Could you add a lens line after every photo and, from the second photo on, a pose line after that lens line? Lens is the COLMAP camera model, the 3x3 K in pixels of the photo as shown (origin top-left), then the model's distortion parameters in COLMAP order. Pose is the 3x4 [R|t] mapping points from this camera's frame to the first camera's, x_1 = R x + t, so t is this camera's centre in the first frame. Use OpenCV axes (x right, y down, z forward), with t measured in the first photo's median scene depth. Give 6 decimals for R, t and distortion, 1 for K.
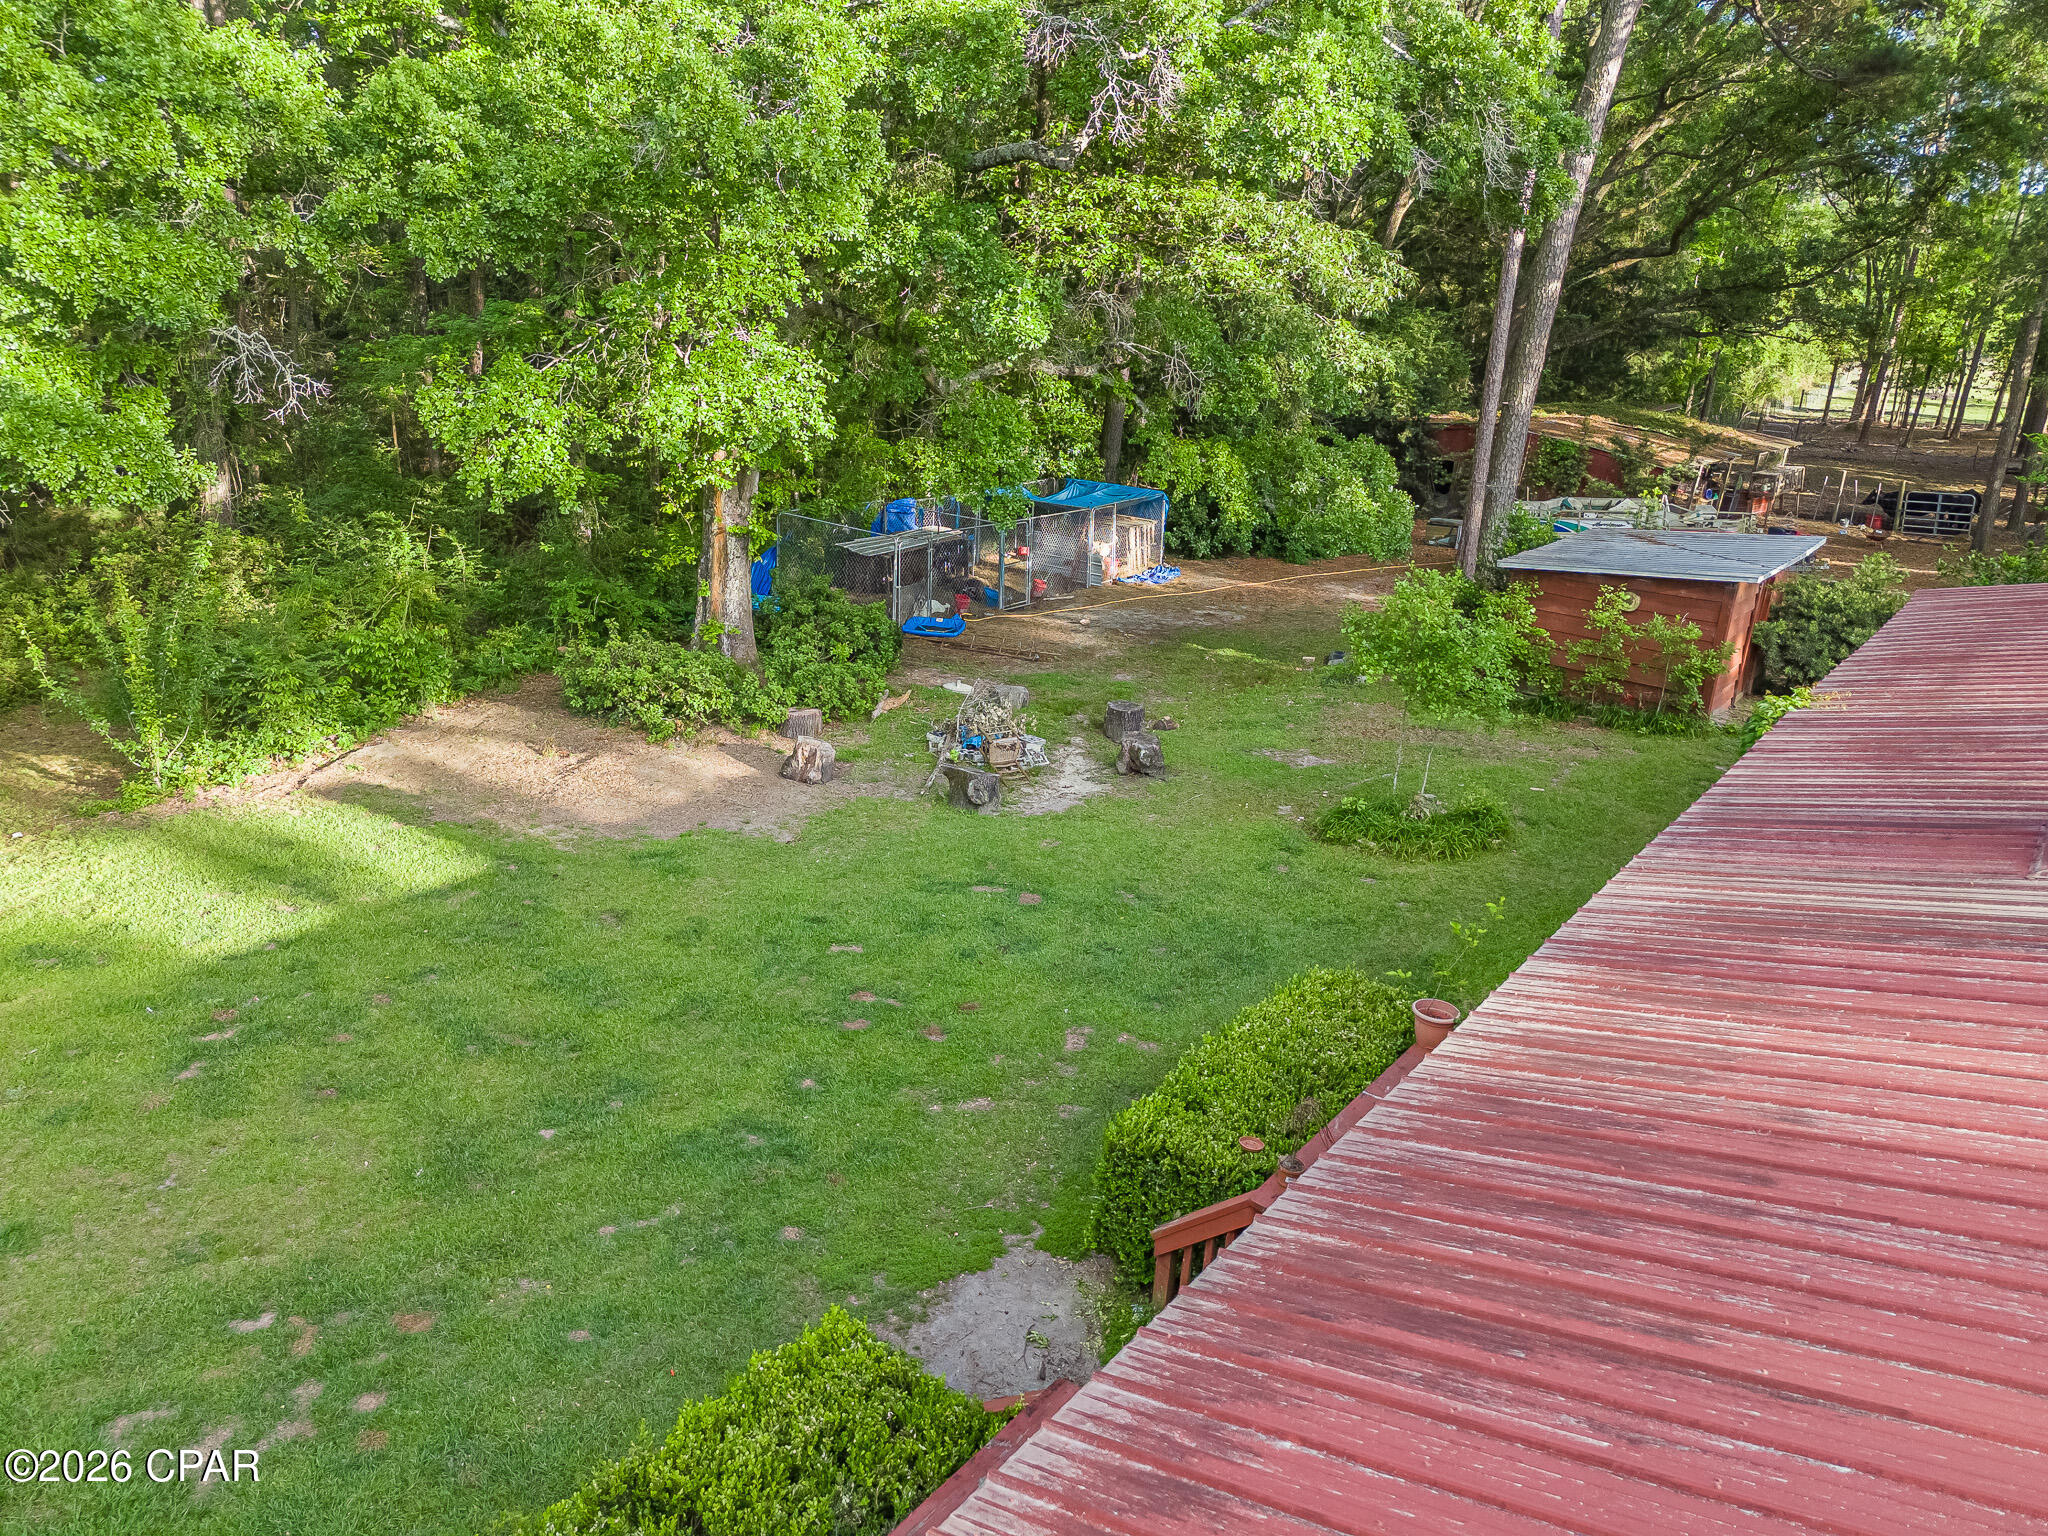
lens RADIAL K [[1564.6, 0, 1020.2], [0, 1564.6, 758.9], [0, 0, 1]] dist [0.025818, 0.003217]
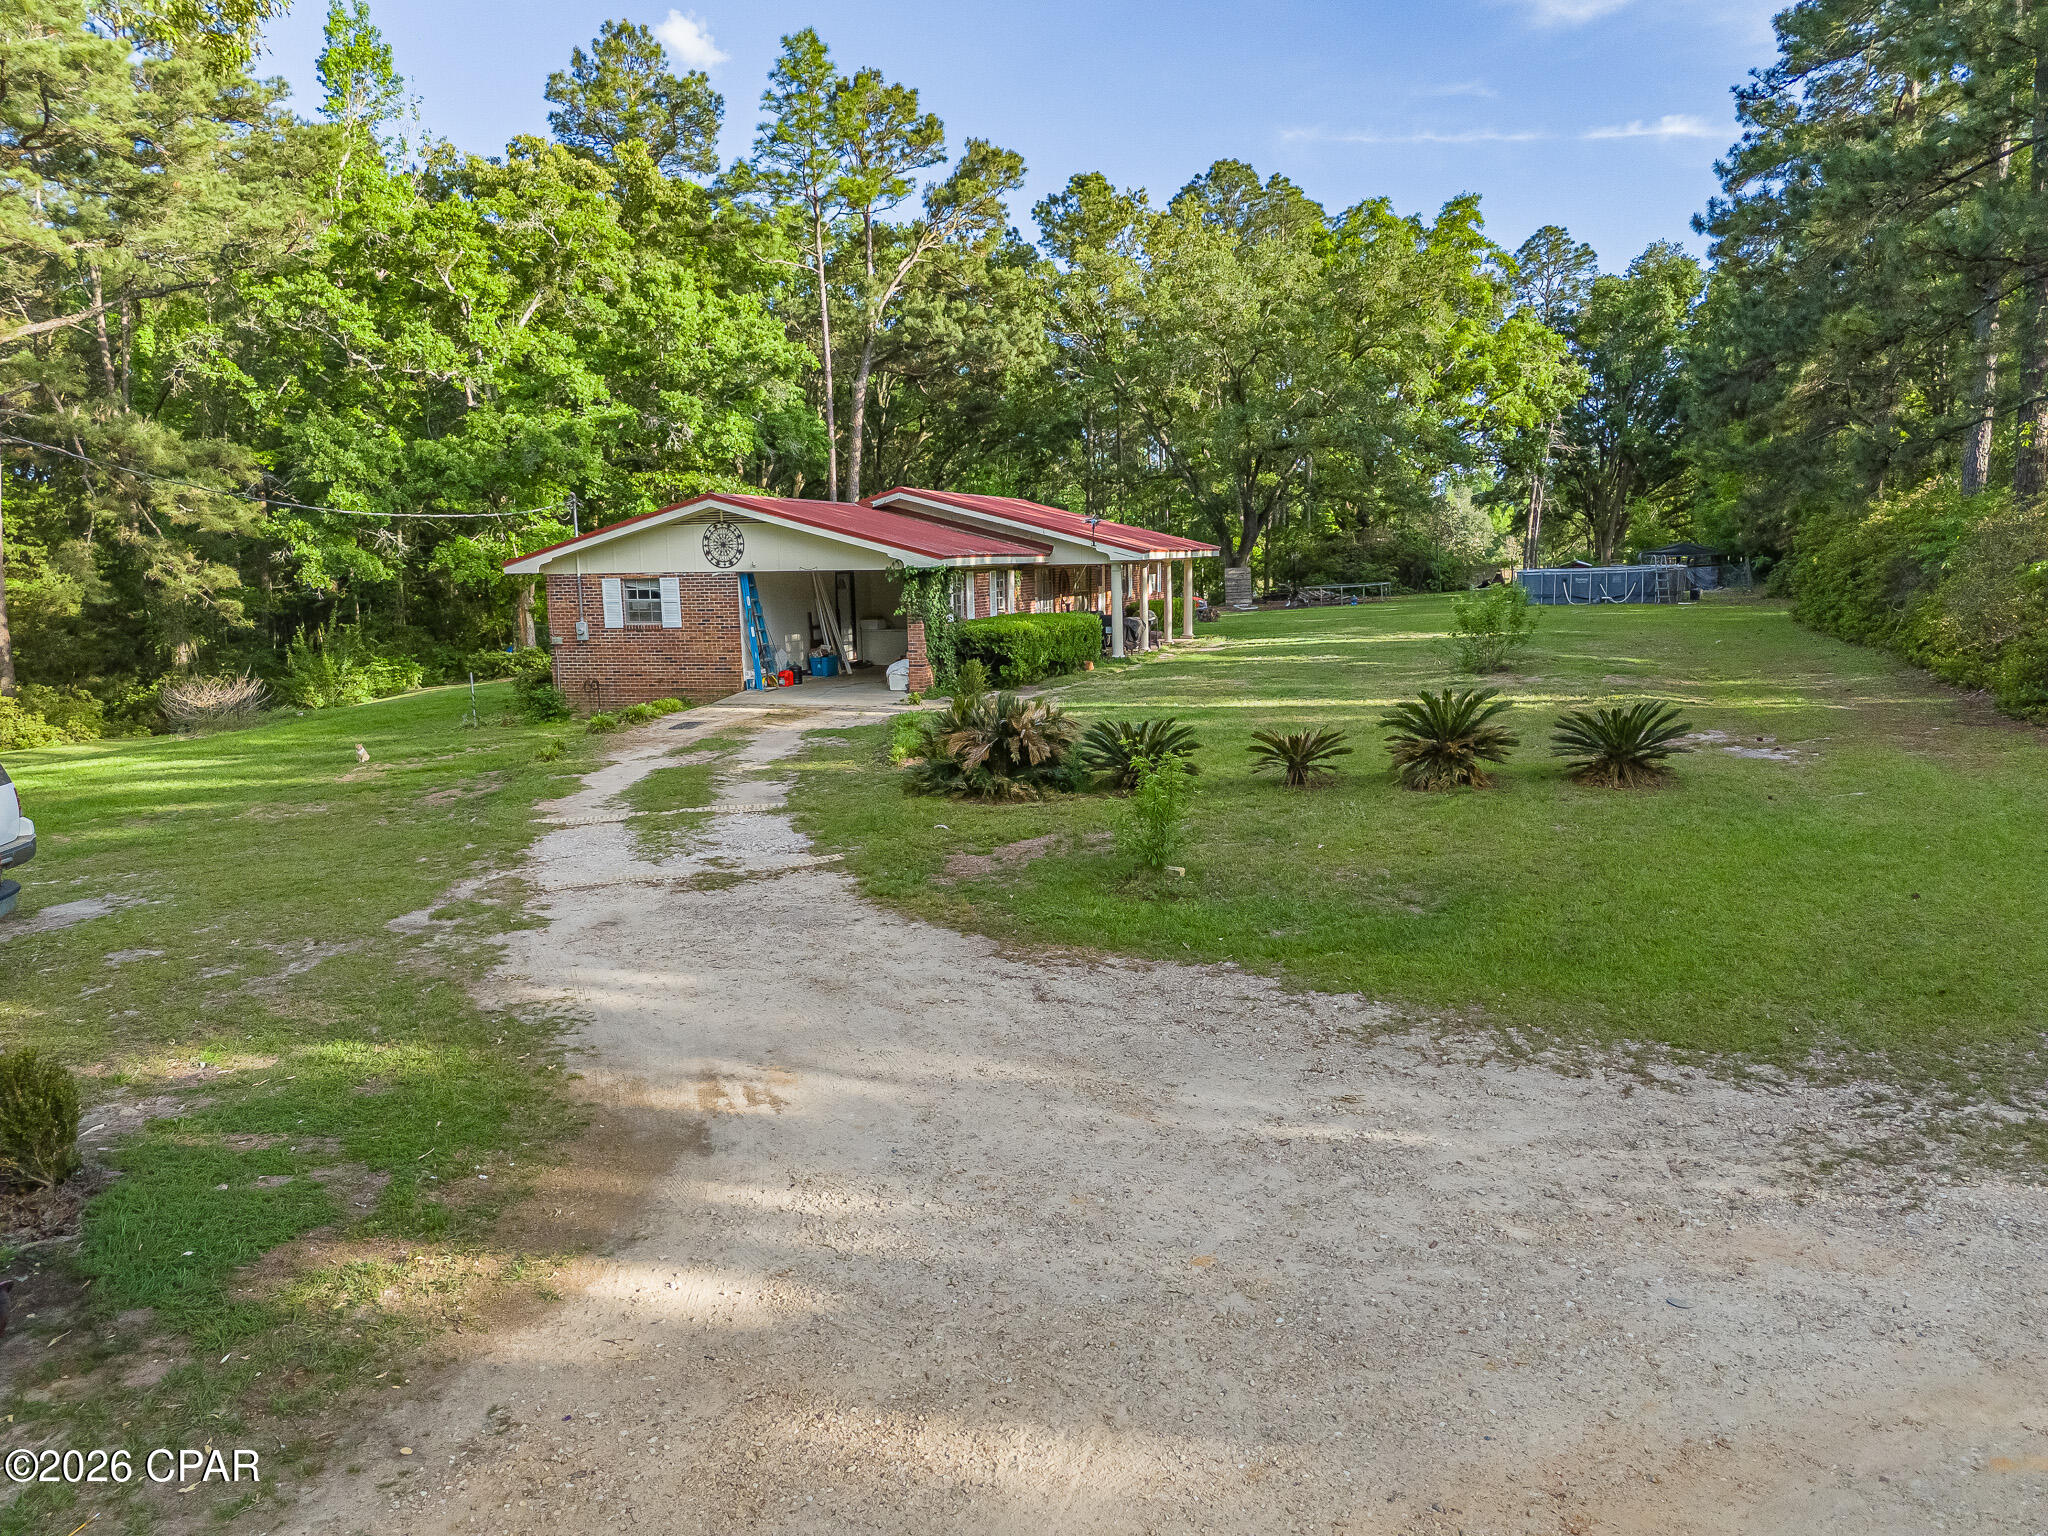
lens RADIAL K [[1520.2, 0, 1024.0], [0, 1520.2, 768.0], [0, 0, 1]] dist [0.056089, -0.048330]
pose [[0.938056, -0.128721, 0.321687, -0.356468], [0.182845, 0.972534, -0.144034, 0.816908], [-0.294311, 0.193931, 0.935827, -2.002175]]
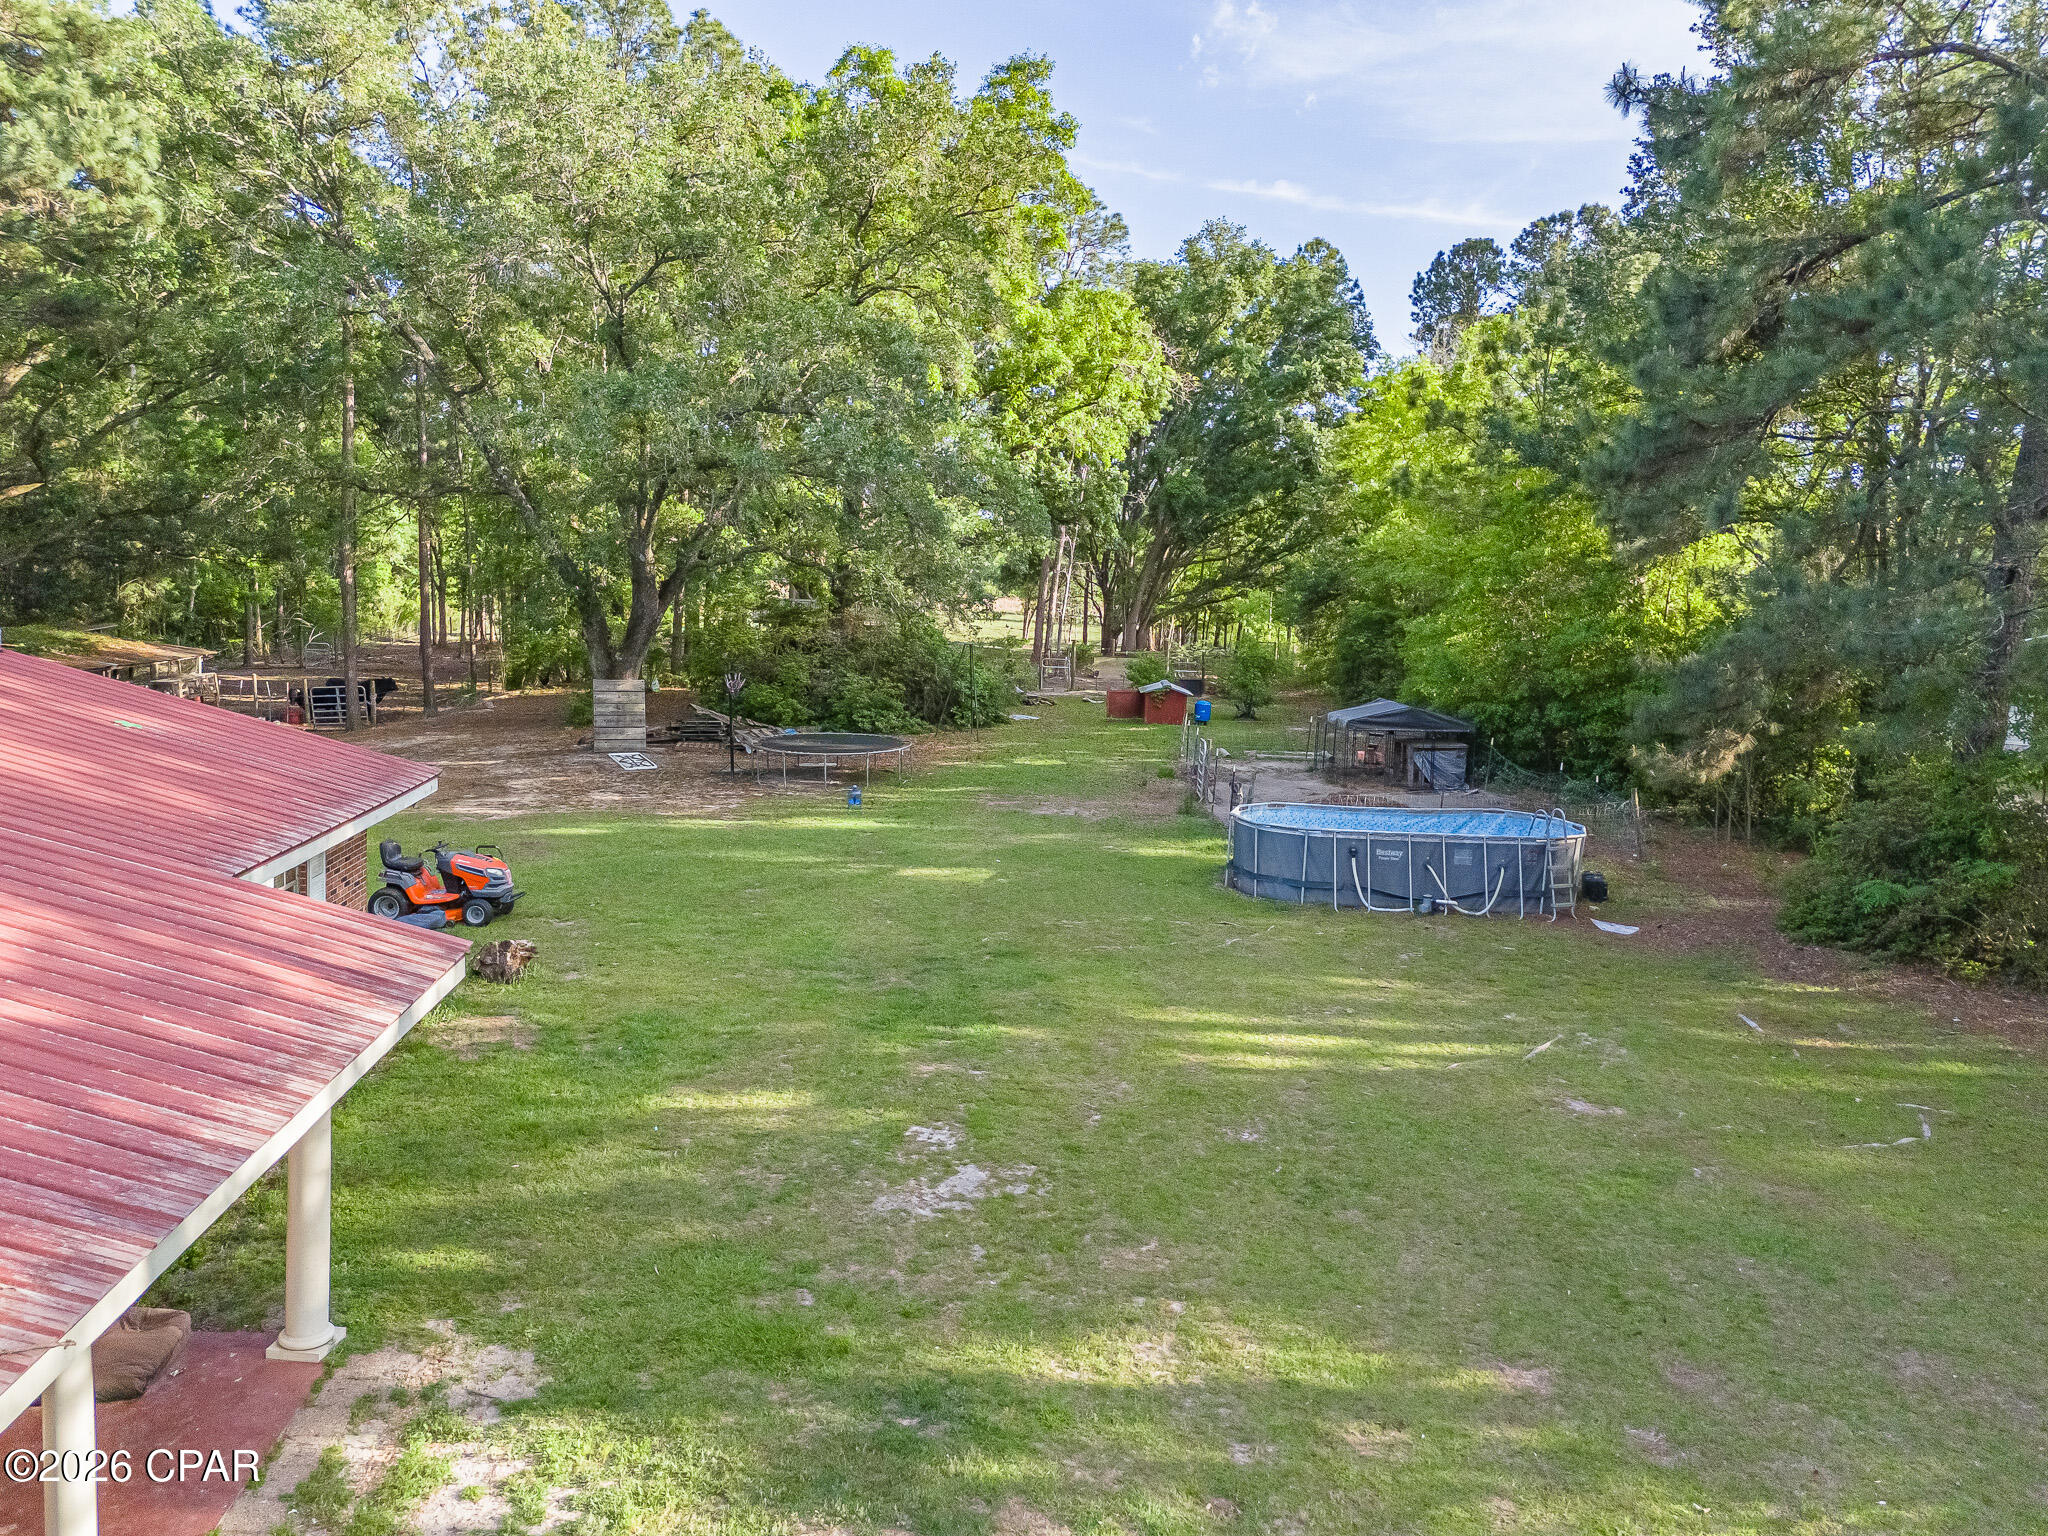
lens RADIAL K [[1564.6, 0, 1020.2], [0, 1564.6, 758.9], [0, 0, 1]] dist [0.025818, 0.003217]
pose [[0.758081, -0.109577, 0.642889, 0.583207], [0.202512, 0.976604, -0.072340, 0.180370], [-0.619922, 0.185033, 0.762535, -0.429918]]
